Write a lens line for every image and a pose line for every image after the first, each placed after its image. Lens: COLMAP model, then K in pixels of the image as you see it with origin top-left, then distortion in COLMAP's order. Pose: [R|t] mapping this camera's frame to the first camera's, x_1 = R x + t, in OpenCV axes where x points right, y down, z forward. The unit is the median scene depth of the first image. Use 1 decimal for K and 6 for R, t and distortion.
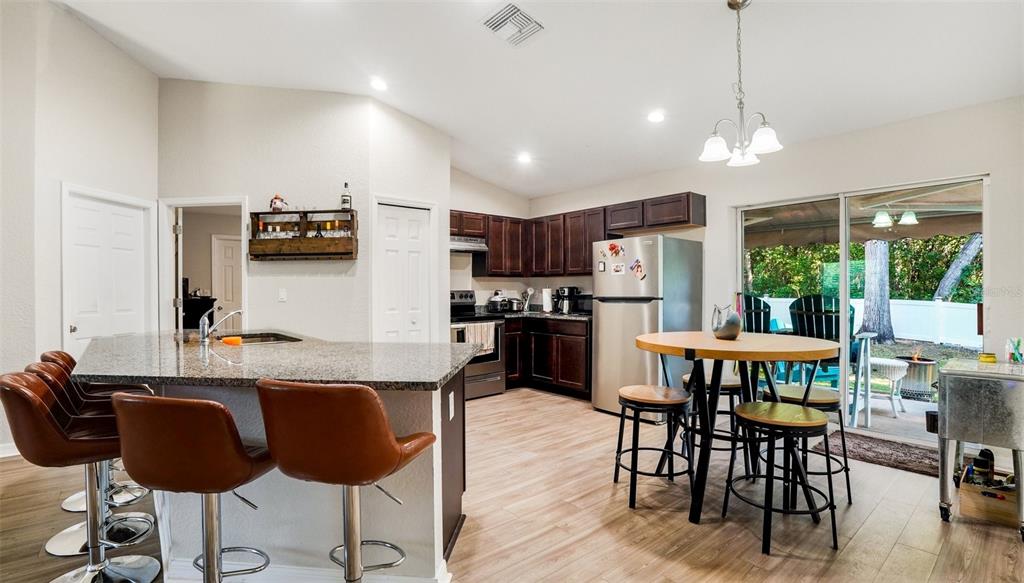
lens RADIAL K [[456.4, 0, 507.6], [0, 456.4, 292.3], [0, 0, 1]] dist [-0.106038, -0.000013]
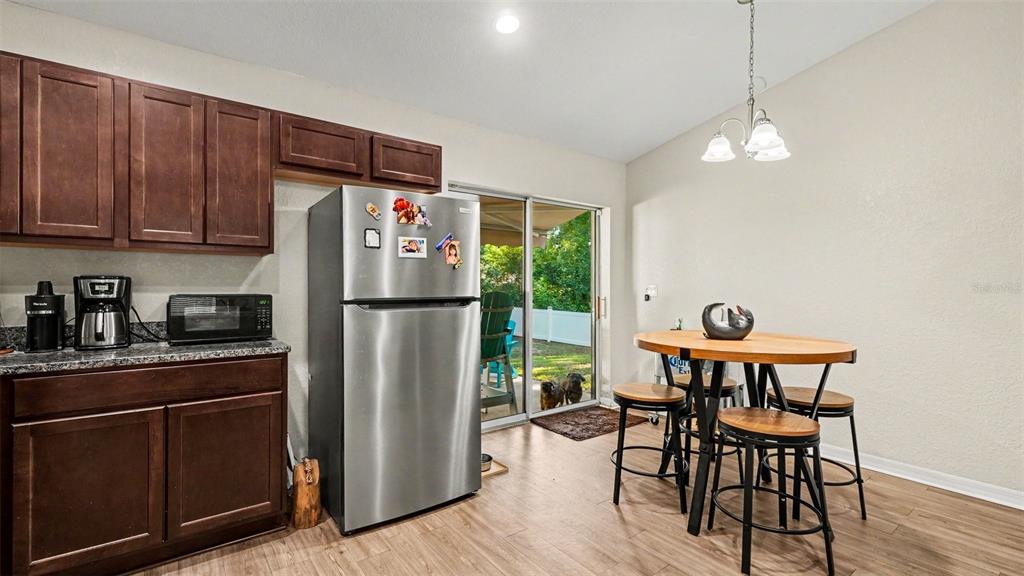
lens RADIAL K [[449.4, 0, 512.0], [0, 449.4, 288.0], [0, 0, 1]] dist [0.000524, 0.000099]
pose [[0.052241, 0.002043, 0.998632, -0.235651], [-0.000781, 0.999998, -0.002005, -0.000880], [-0.998634, -0.000675, 0.052242, 0.689780]]
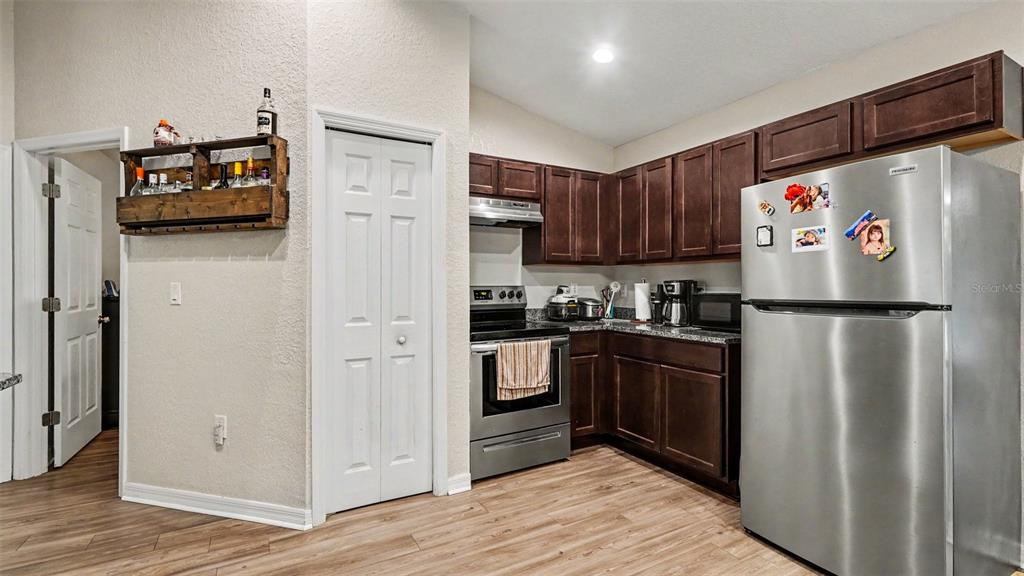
lens RADIAL K [[449.1, 0, 512.4], [0, 449.1, 283.8], [0, 0, 1]] dist [0.001665, 0.000091]
pose [[0.982784, 0.000516, -0.184756, 0.028808], [-0.002023, 0.999966, -0.007967, -0.001975], [0.184746, 0.008203, 0.982752, 0.409806]]
